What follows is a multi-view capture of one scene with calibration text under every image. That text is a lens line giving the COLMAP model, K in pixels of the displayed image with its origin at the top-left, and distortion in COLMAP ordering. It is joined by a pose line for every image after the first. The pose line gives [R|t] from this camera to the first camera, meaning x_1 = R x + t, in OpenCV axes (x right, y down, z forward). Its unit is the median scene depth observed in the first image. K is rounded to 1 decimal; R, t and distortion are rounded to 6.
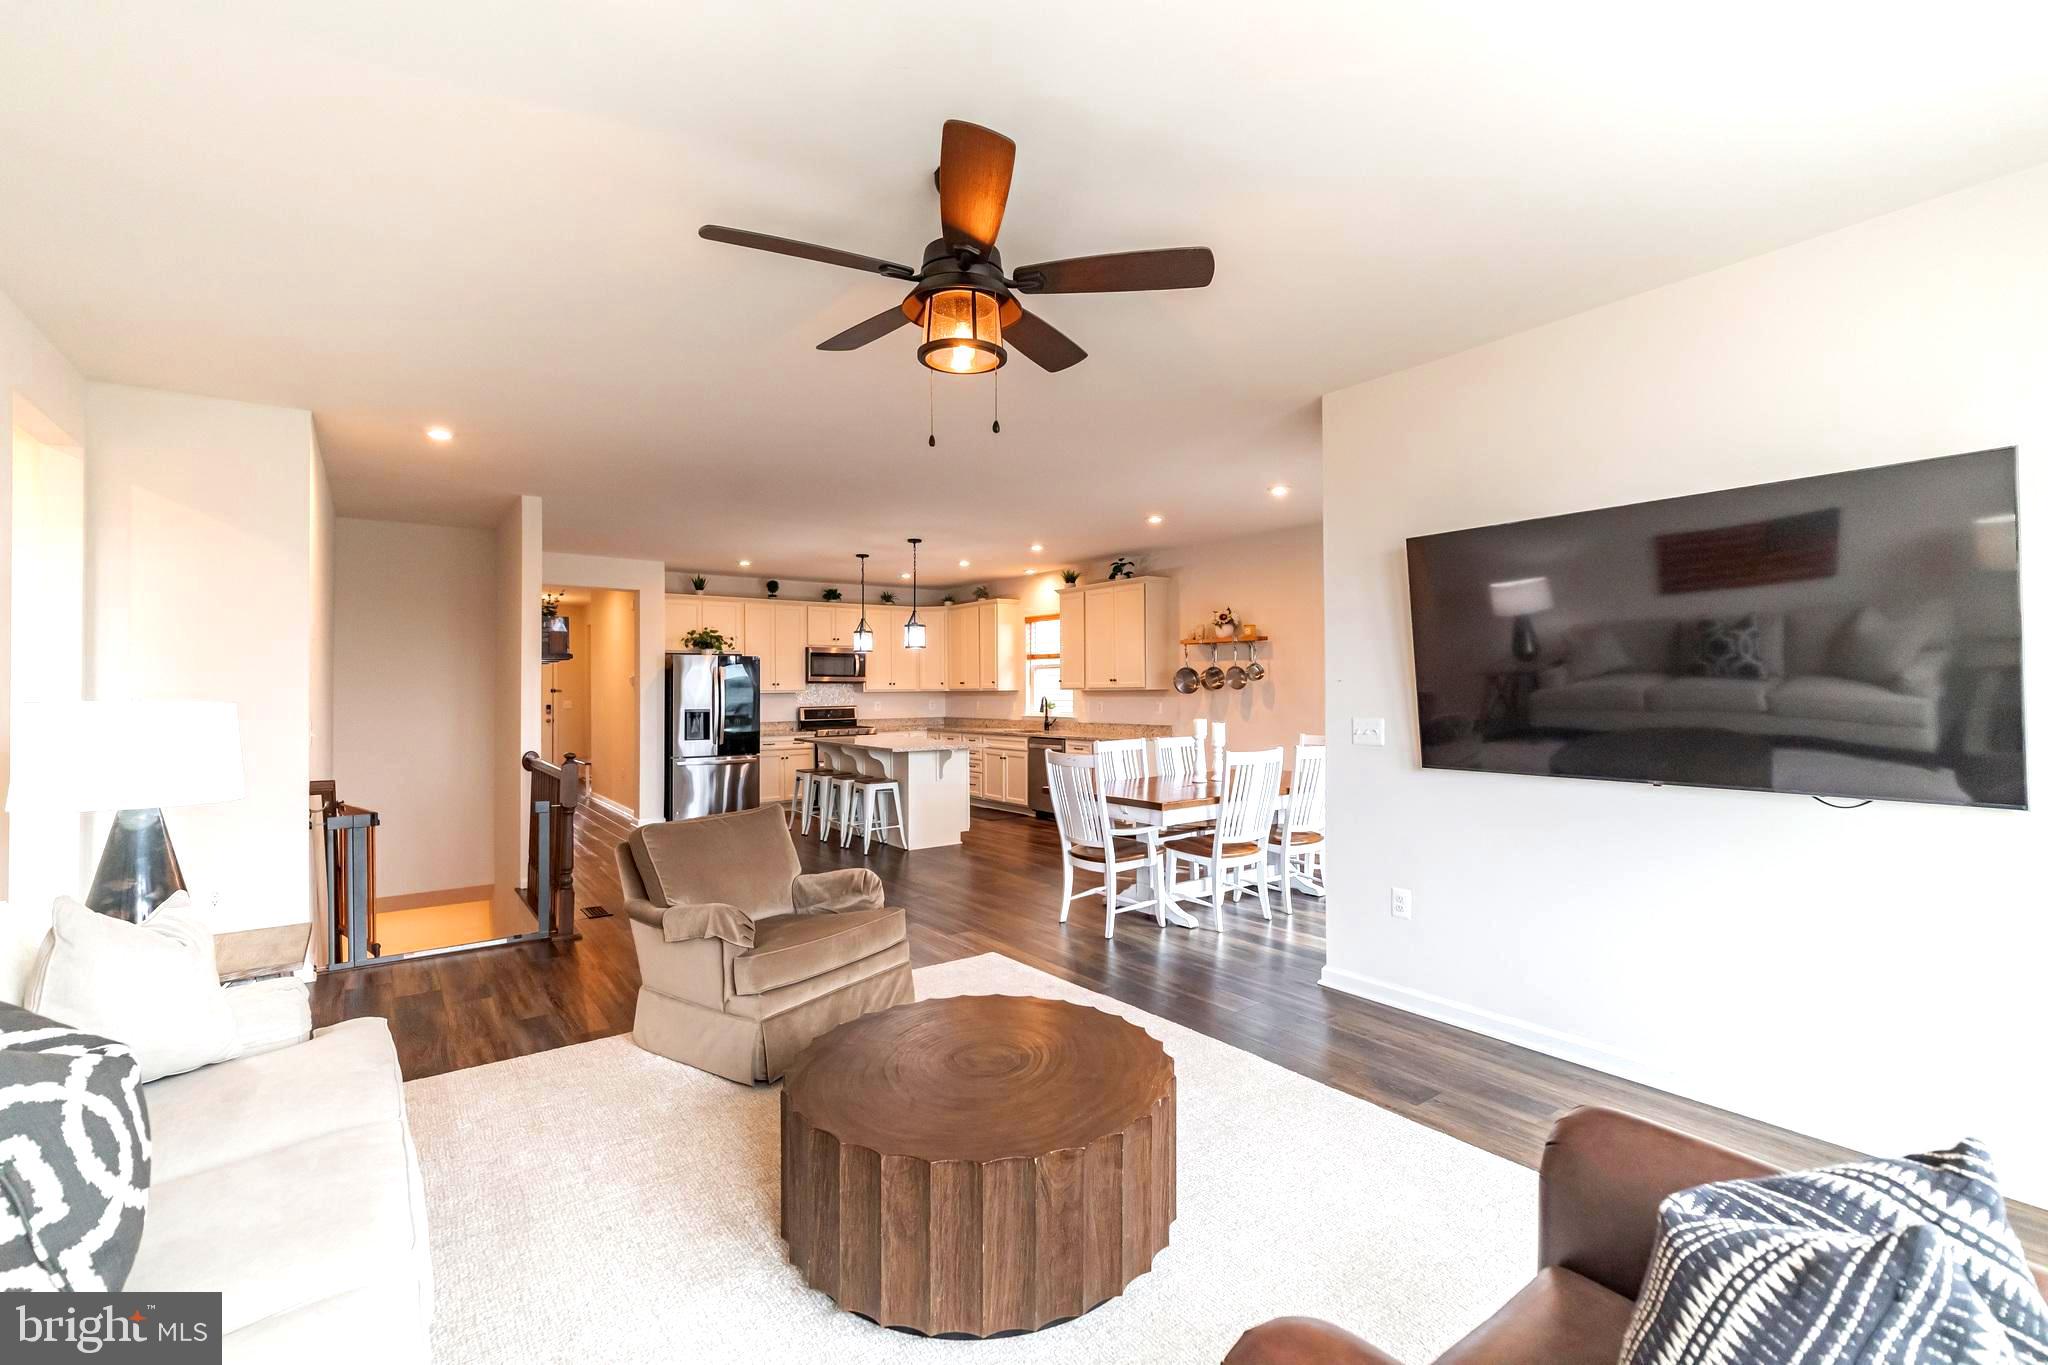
lens RADIAL K [[887.7, 0, 1034.6], [0, 887.7, 682.7], [0, 0, 1]] dist [0.007303, 0.000359]
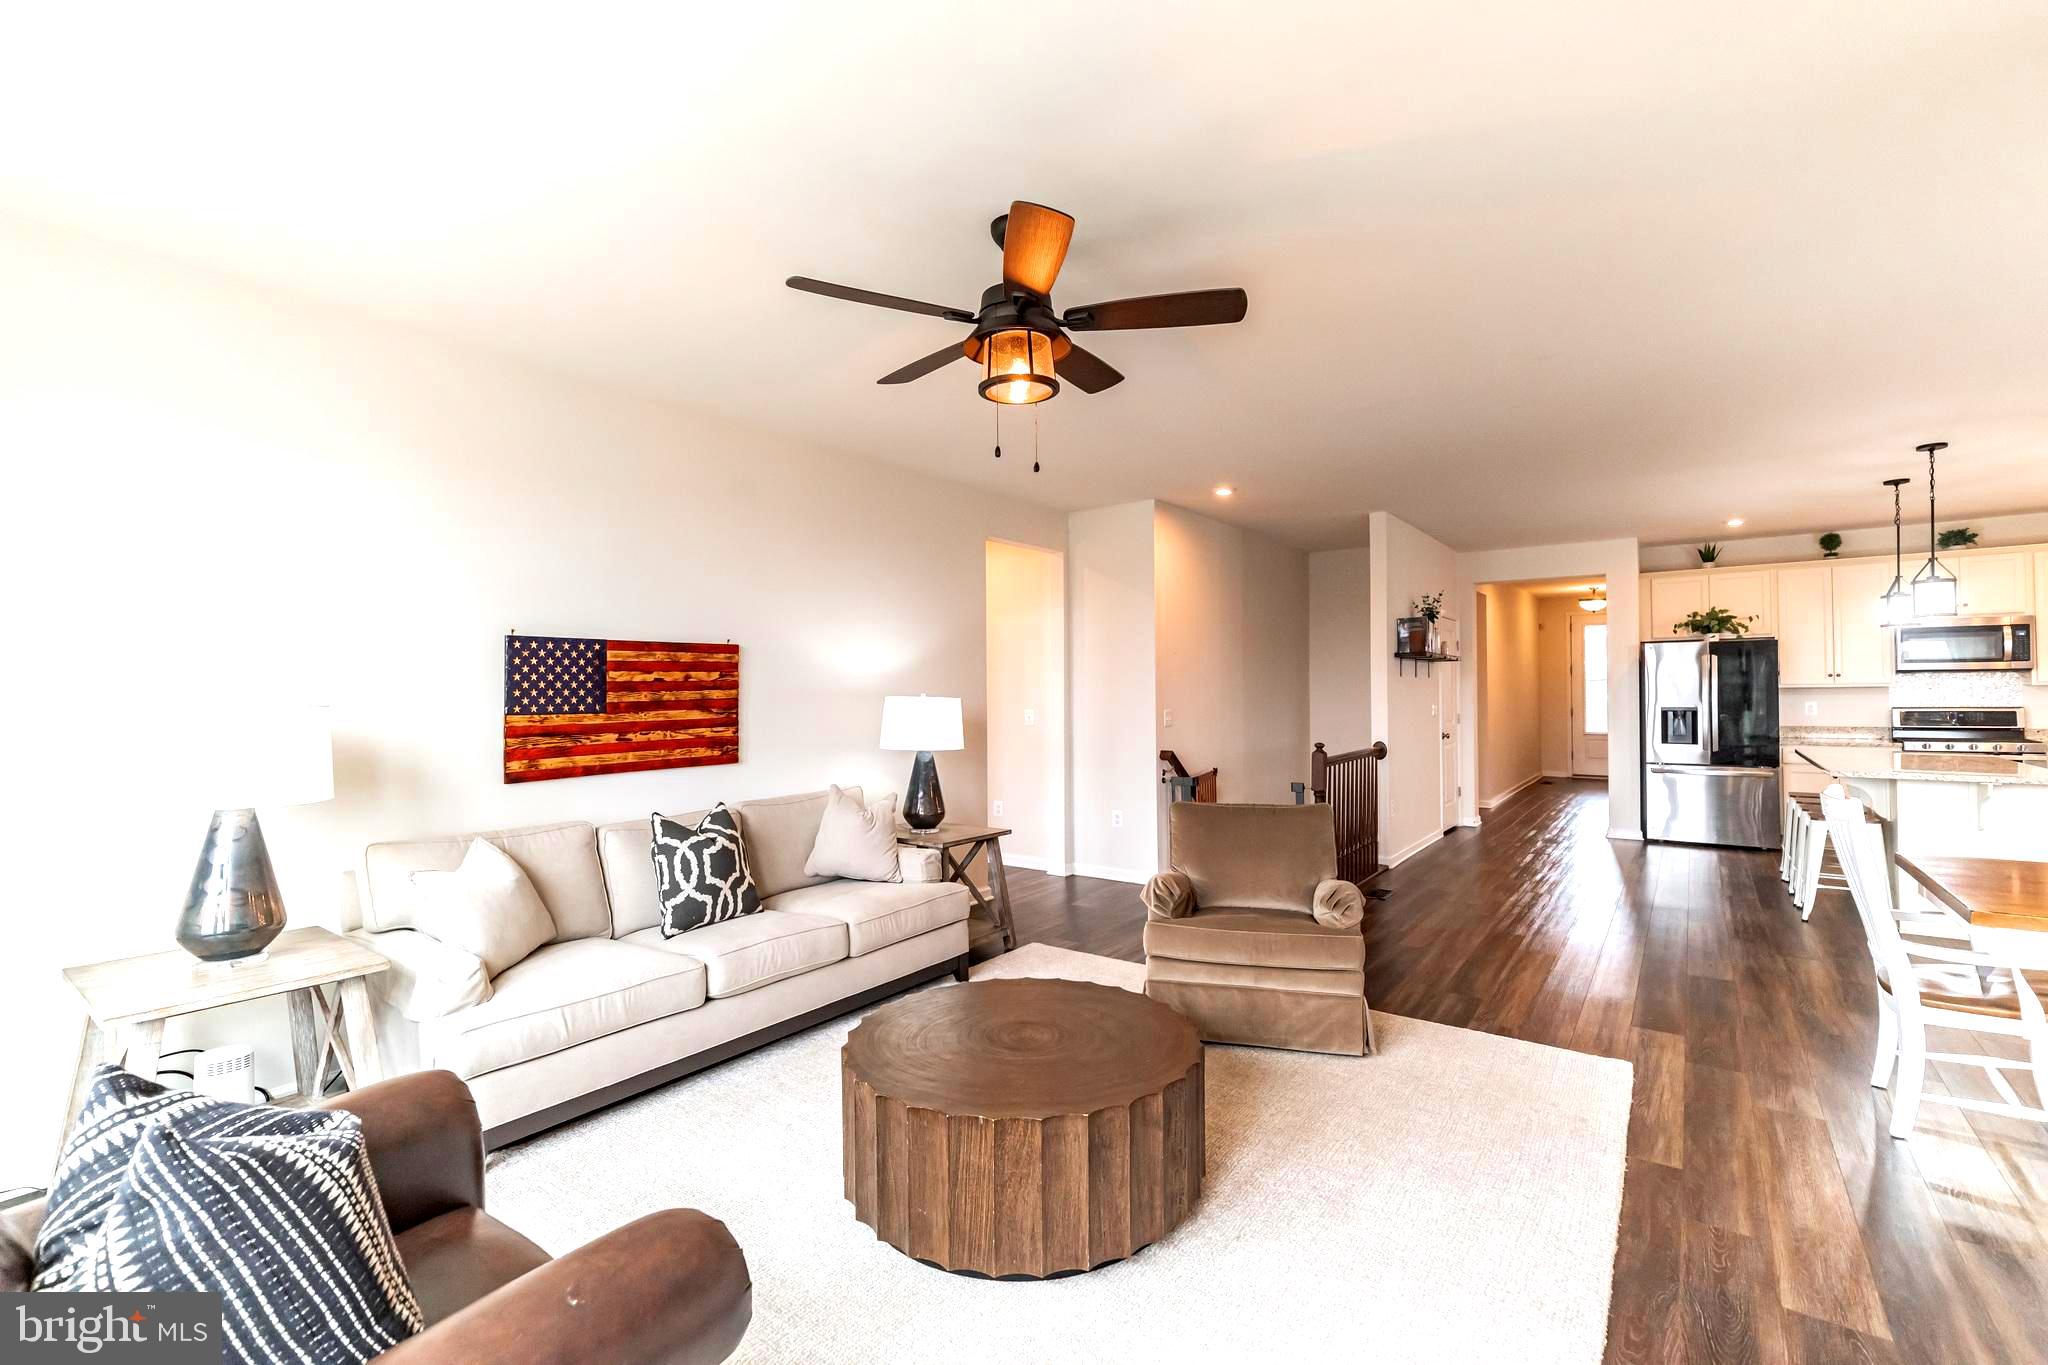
lens RADIAL K [[887.7, 0, 1034.6], [0, 887.7, 682.7], [0, 0, 1]] dist [0.007303, 0.000359]
pose [[0.290068, -0.006588, -0.956983, 0.250103], [0.015135, 0.999883, -0.002296, -0.000510], [0.956886, -0.013818, 0.290133, 0.179077]]
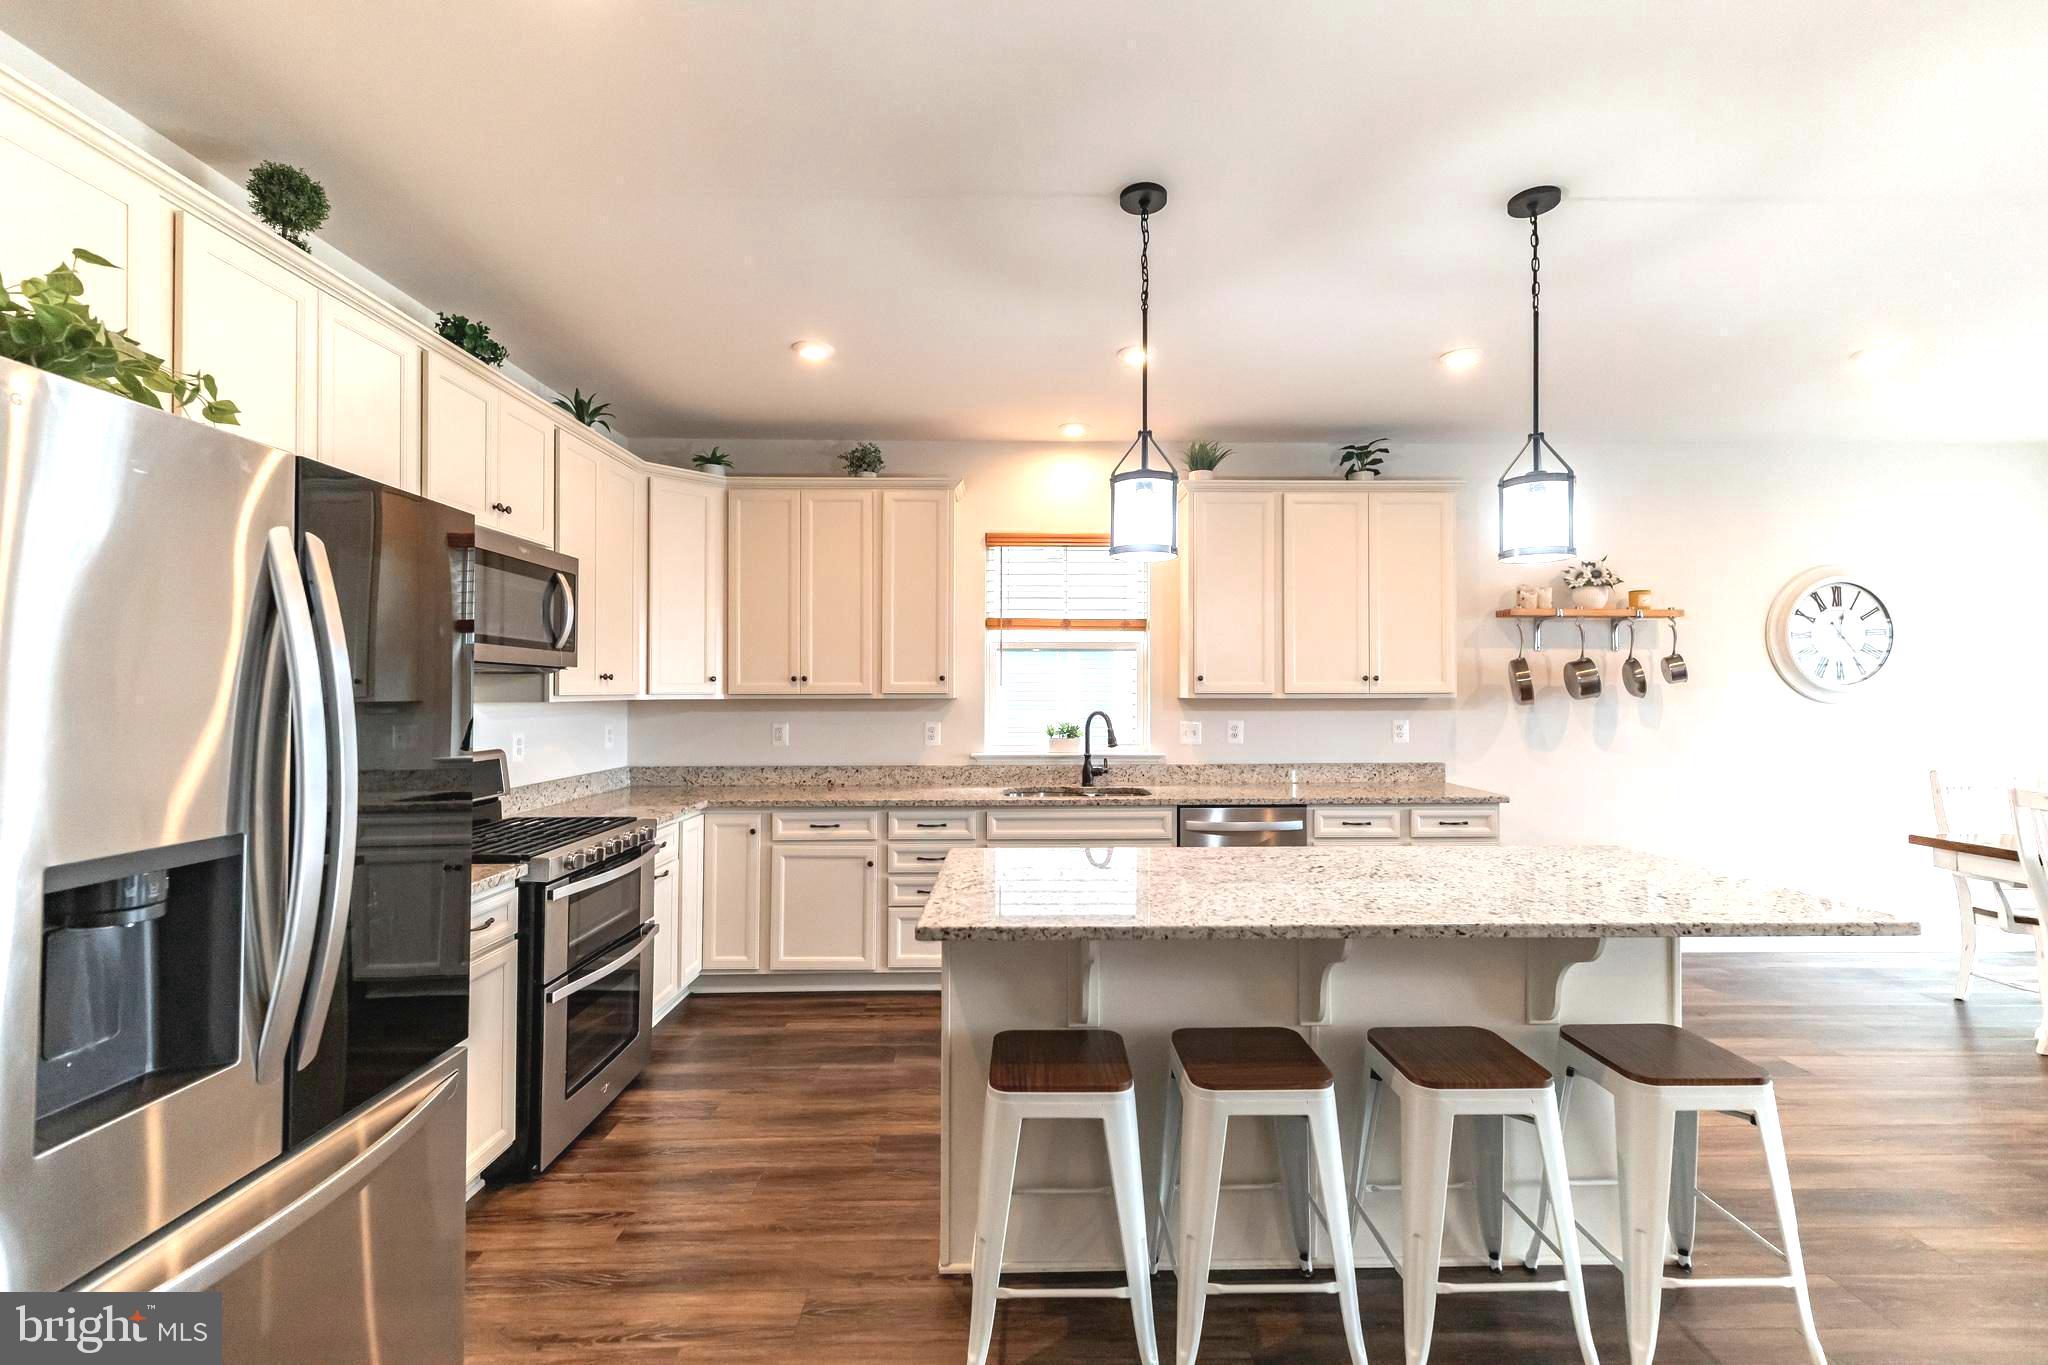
lens RADIAL K [[887.7, 0, 1034.6], [0, 887.7, 682.7], [0, 0, 1]] dist [0.007303, 0.000359]
pose [[0.577549, 0.015224, 0.816214, -0.417380], [-0.008988, 0.999884, -0.012290, 0.007357], [-0.816307, -0.000237, 0.577618, 0.842208]]
